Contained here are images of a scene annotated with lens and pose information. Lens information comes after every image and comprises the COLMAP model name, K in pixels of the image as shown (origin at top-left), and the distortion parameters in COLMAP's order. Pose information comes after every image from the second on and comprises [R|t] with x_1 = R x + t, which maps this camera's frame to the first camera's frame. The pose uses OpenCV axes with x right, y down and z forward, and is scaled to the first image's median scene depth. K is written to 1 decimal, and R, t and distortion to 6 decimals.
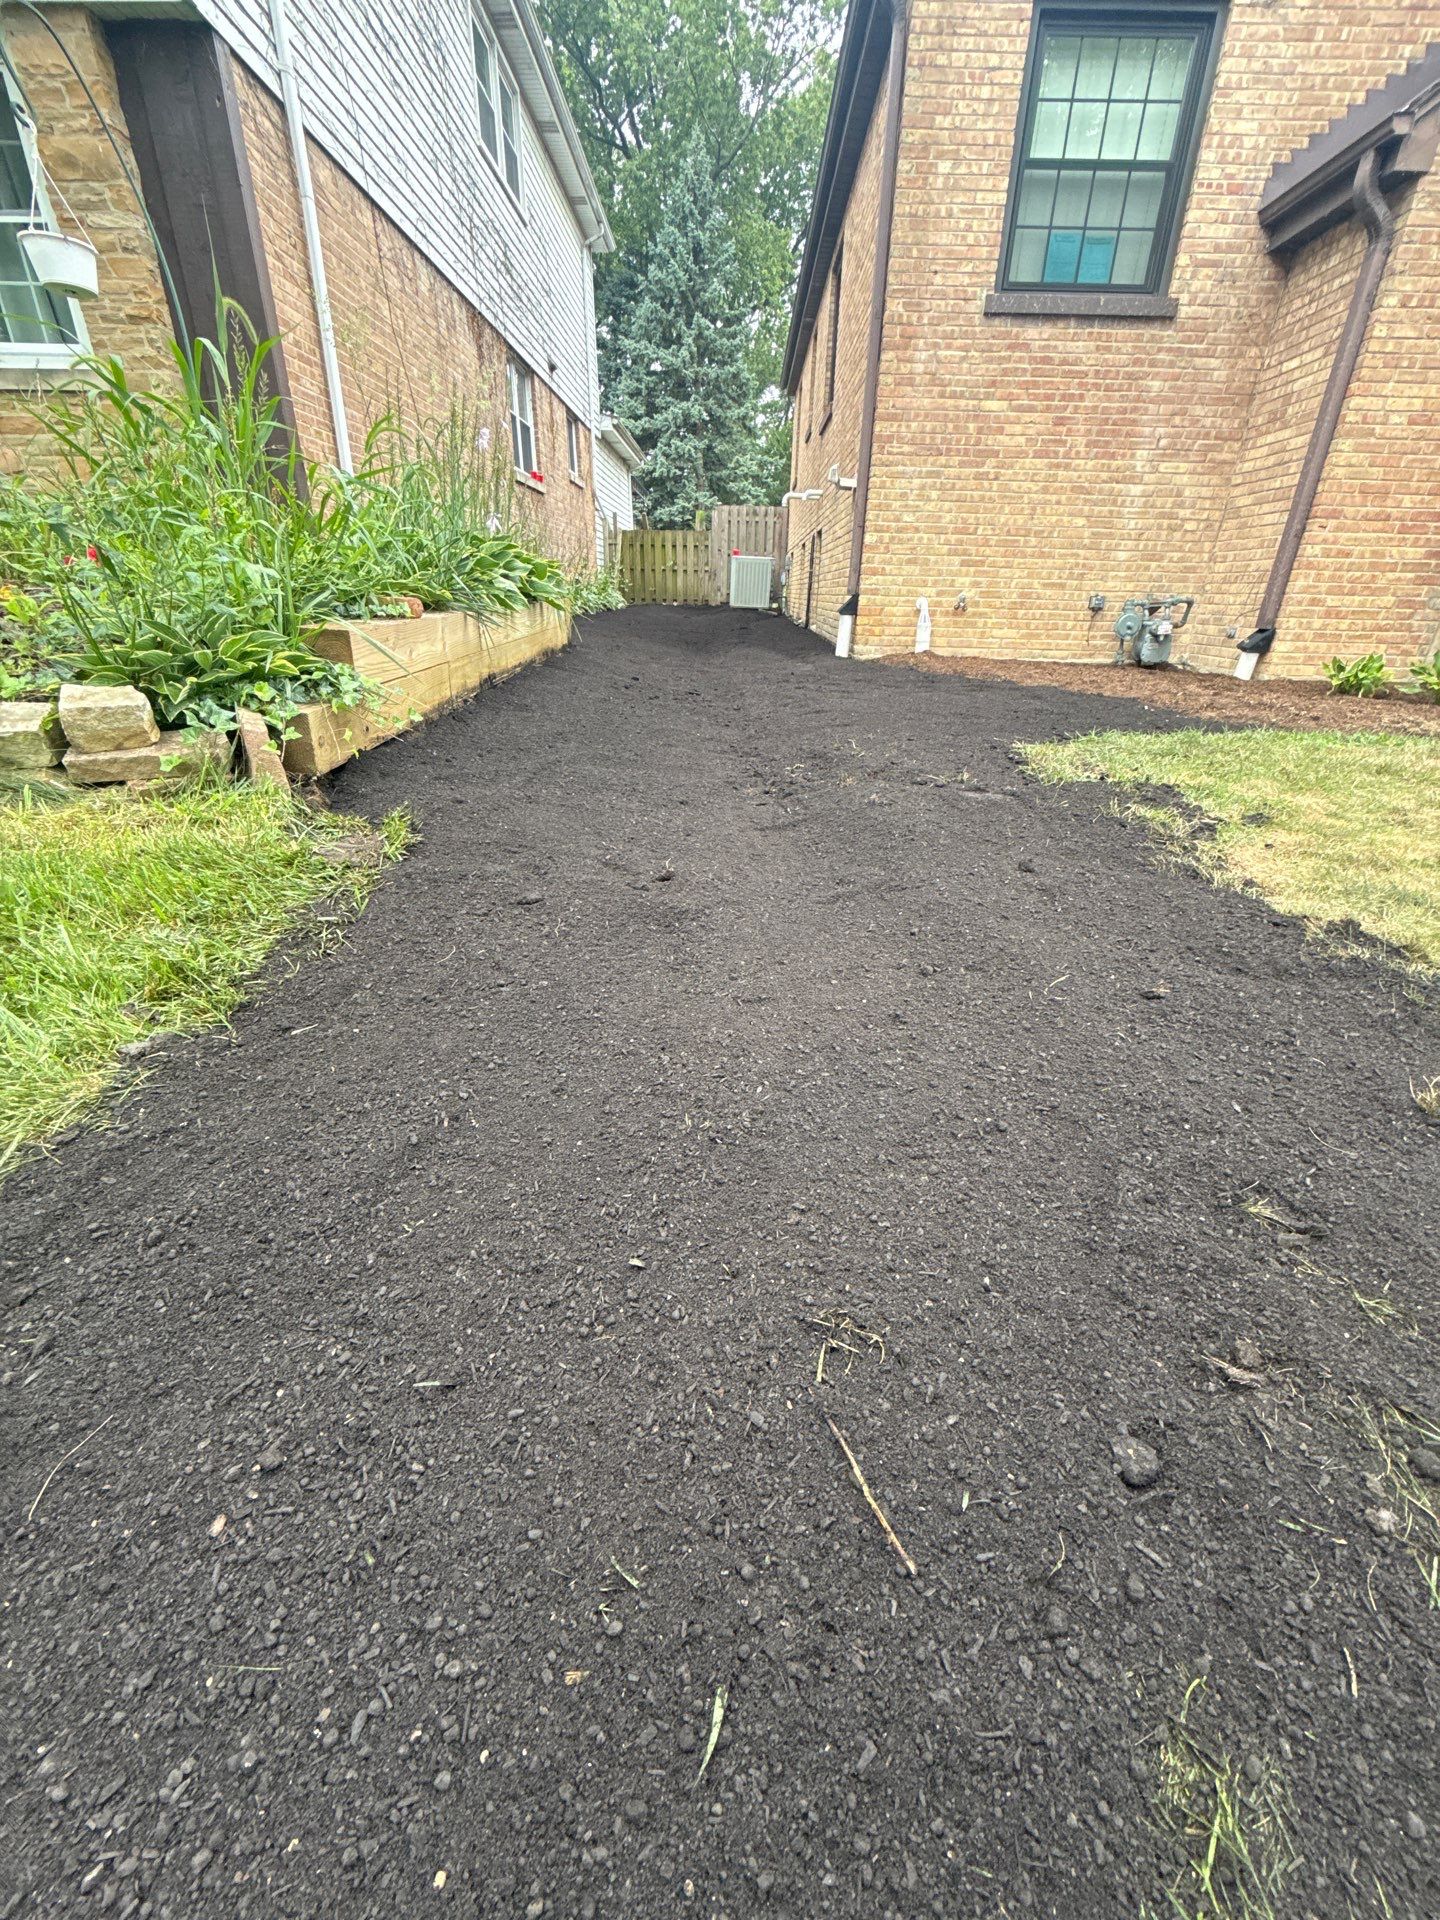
lens RADIAL K [[751.0, 0, 724.7], [0, 751.0, 958.4], [0, 0, 1]] dist [-0.000495, -0.000109]
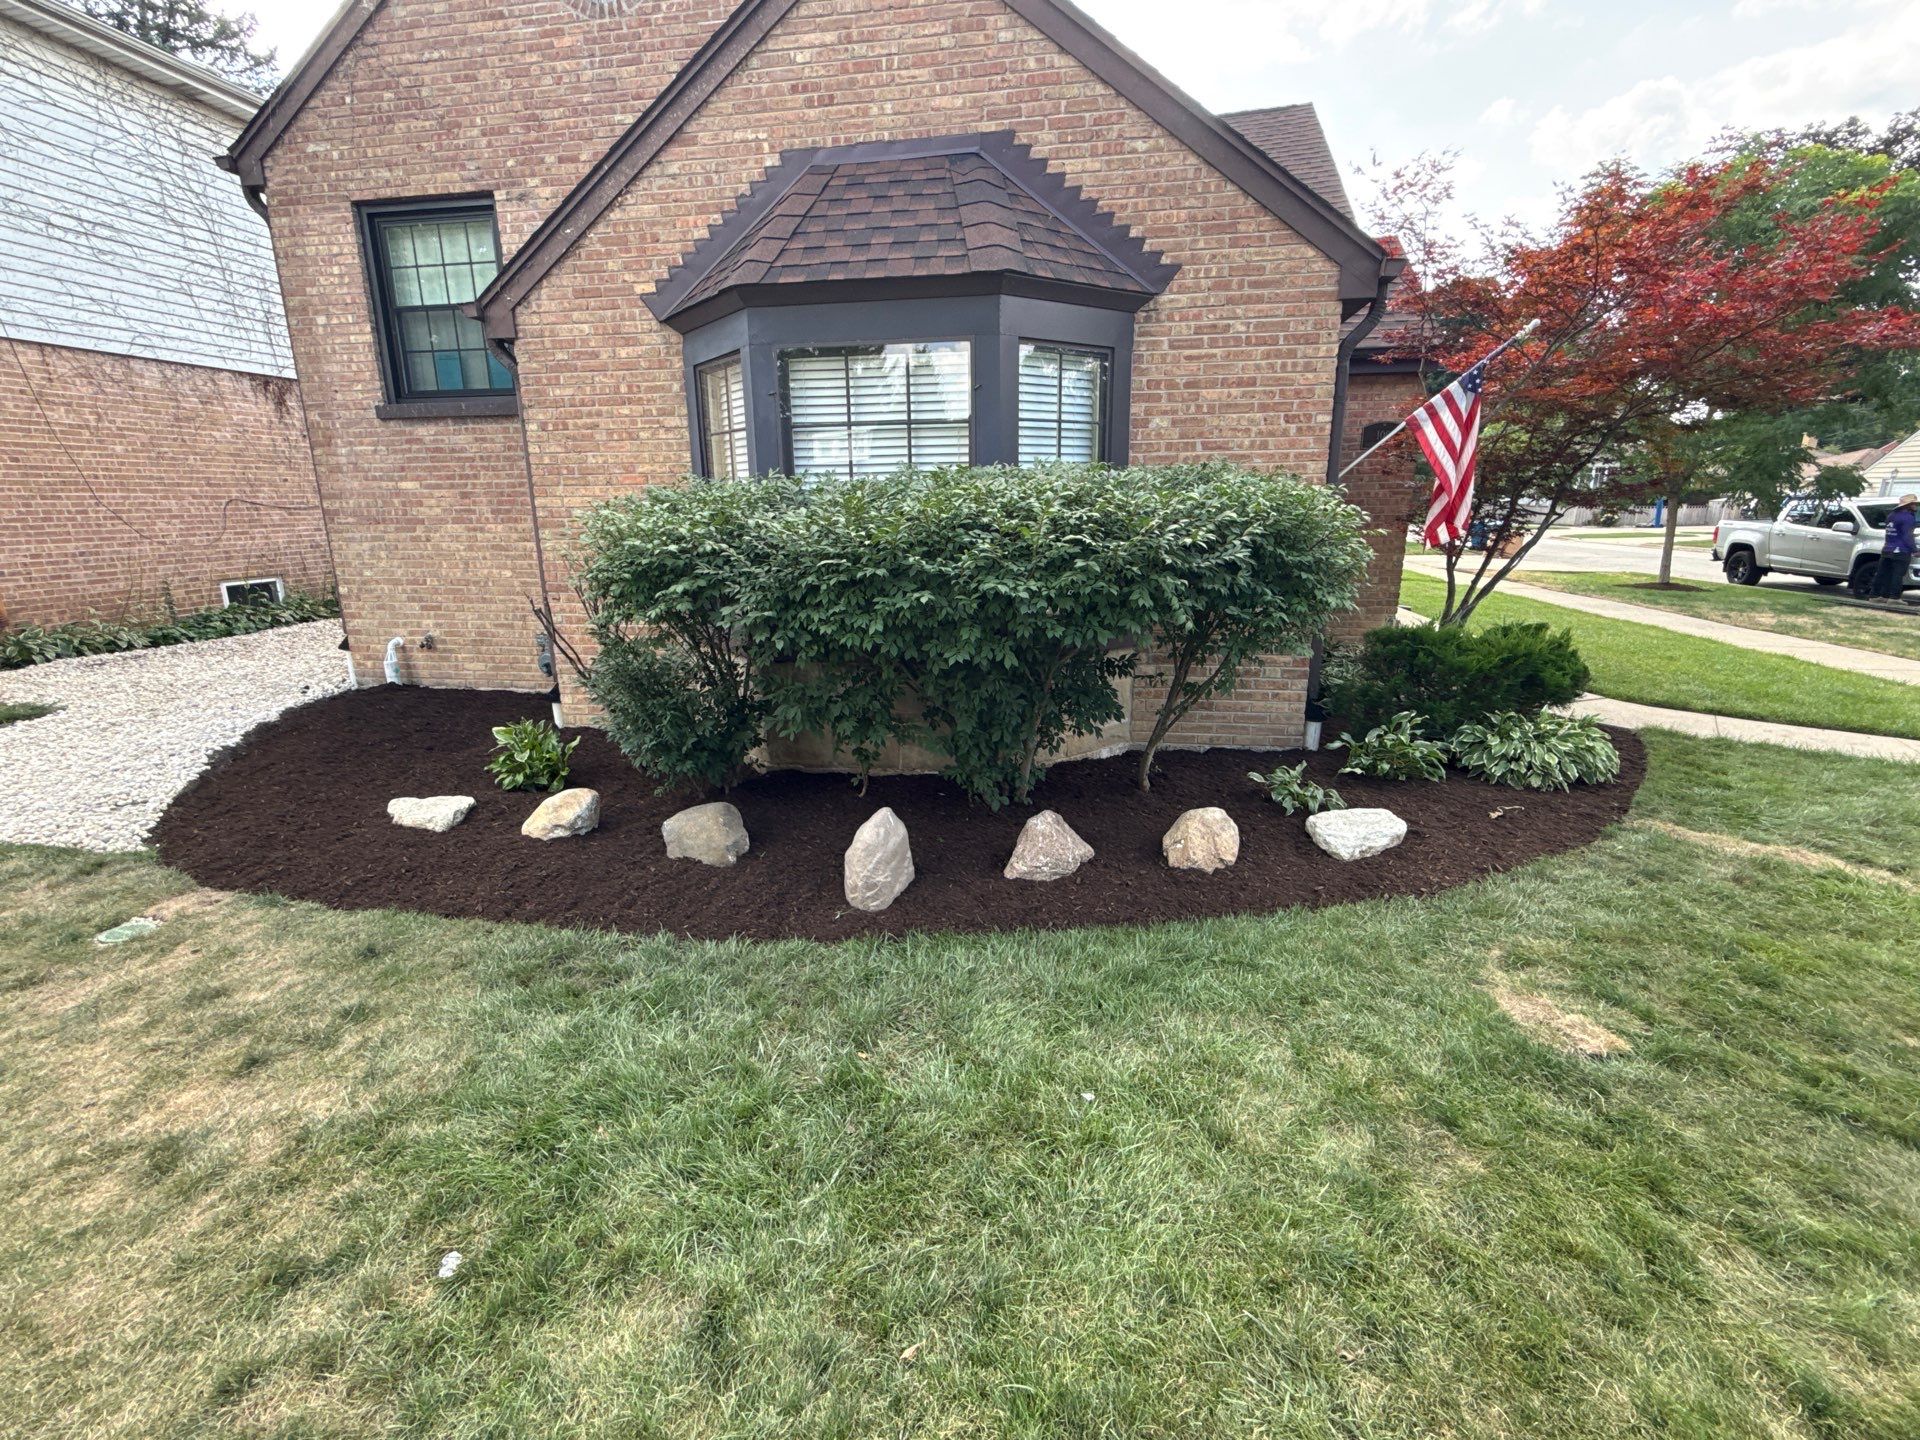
lens RADIAL K [[856.4, 0, 956.2], [0, 856.4, 726.0], [0, 0, 1]] dist [0.001871, -0.000794]
pose [[0.990284, 0.003554, -0.139013, 1.421148], [-0.030374, 0.981062, -0.191296, -0.162644], [0.135700, 0.193659, 0.971639, -0.080565]]
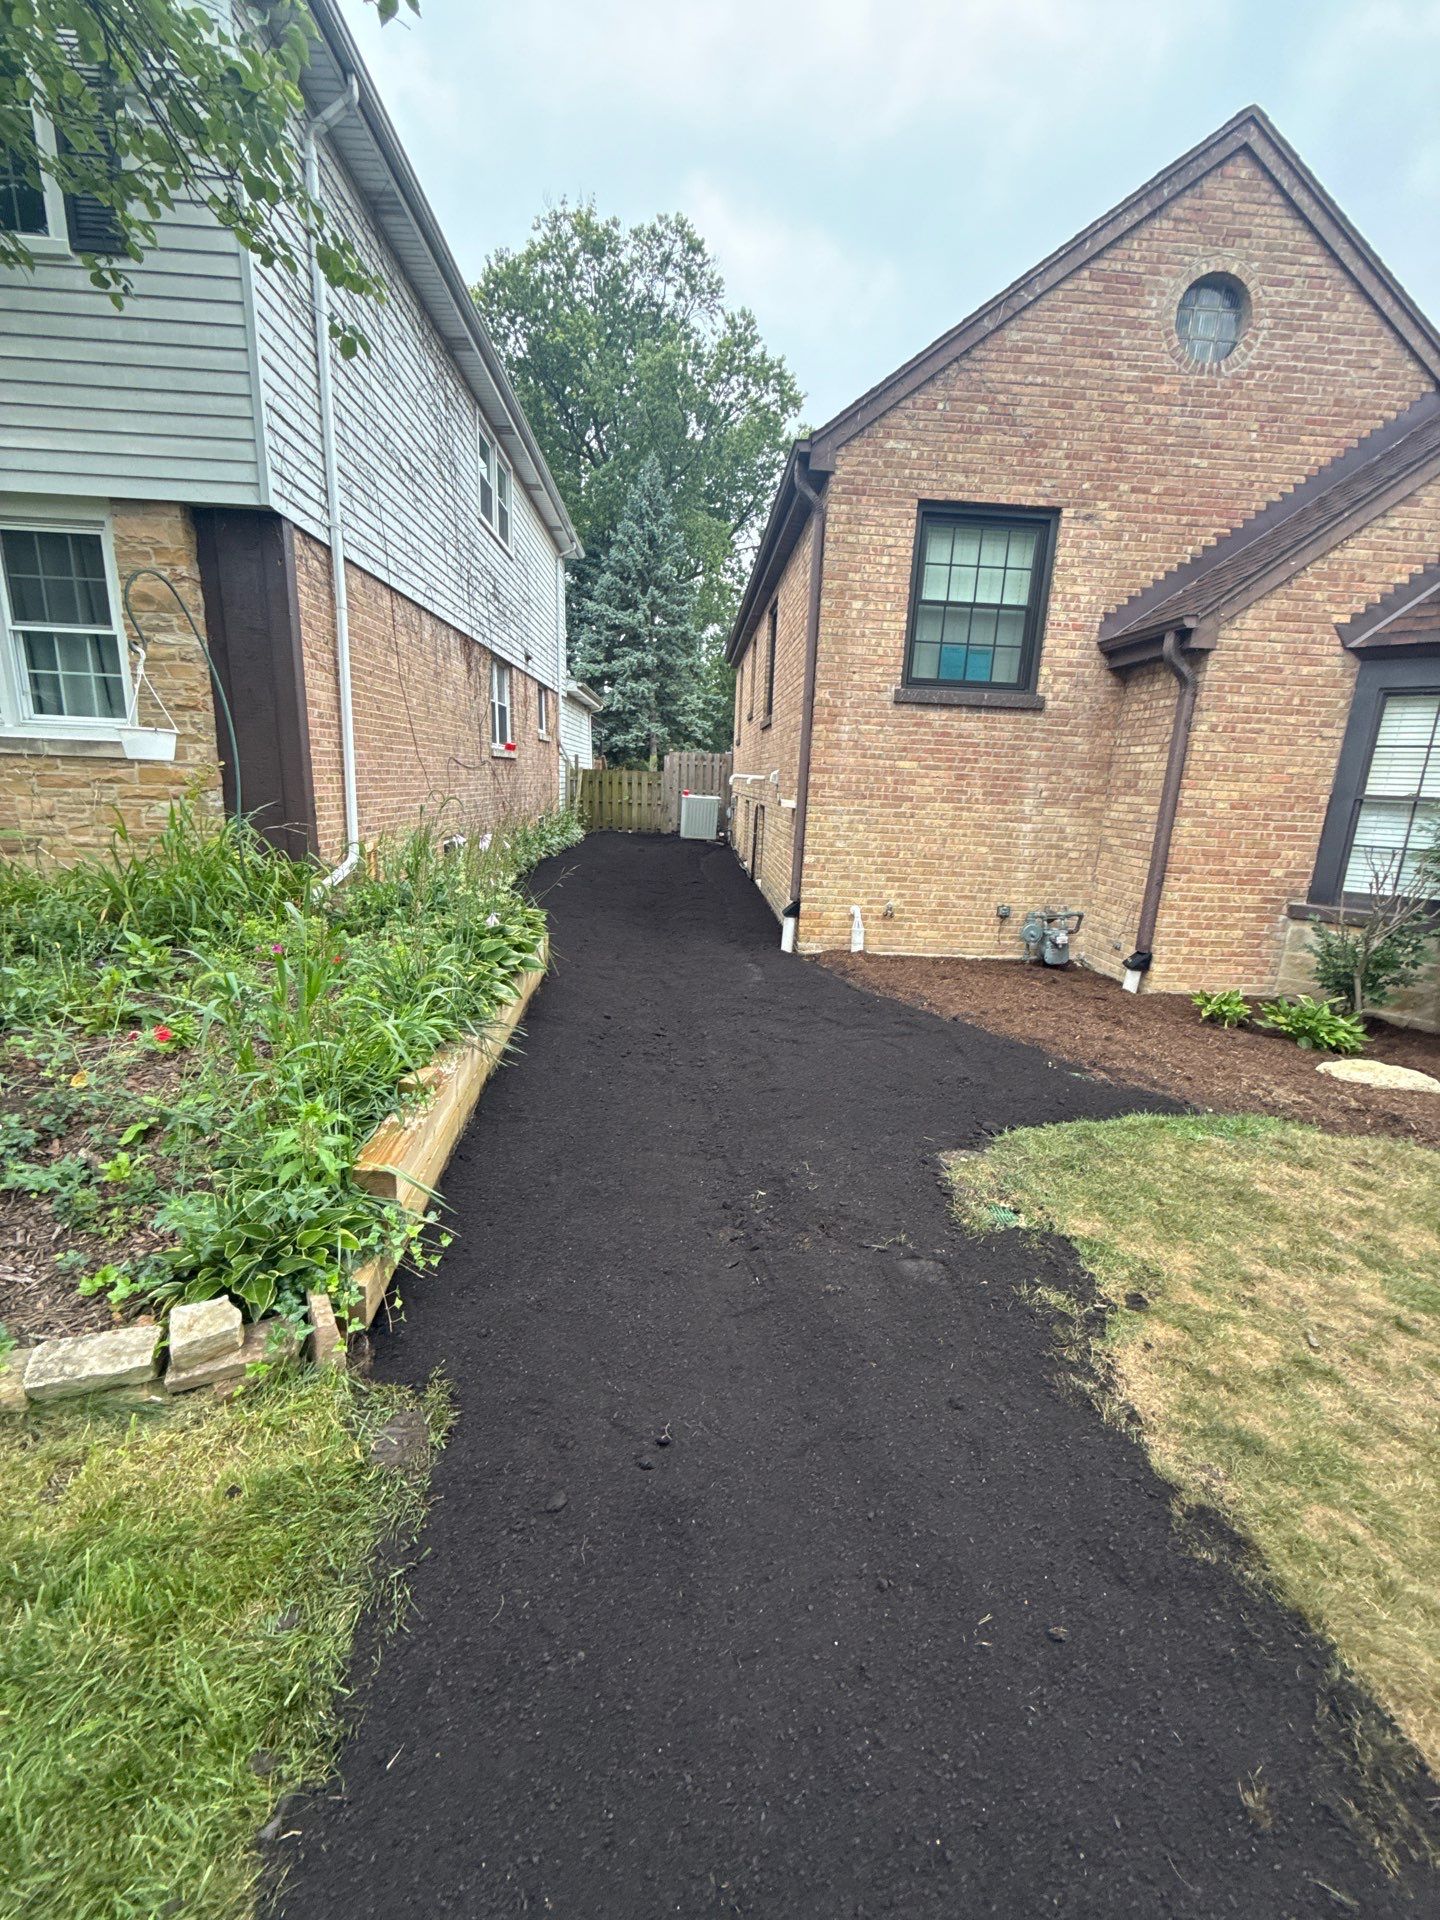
lens RADIAL K [[751.0, 0, 722.2], [0, 751.0, 964.3], [0, 0, 1]] dist [-0.000495, -0.000109]
pose [[0.997615, 0.003716, 0.068925, -0.021768], [0.010600, 0.978458, -0.206174, -0.181415], [-0.068206, 0.206413, 0.976085, -0.101828]]
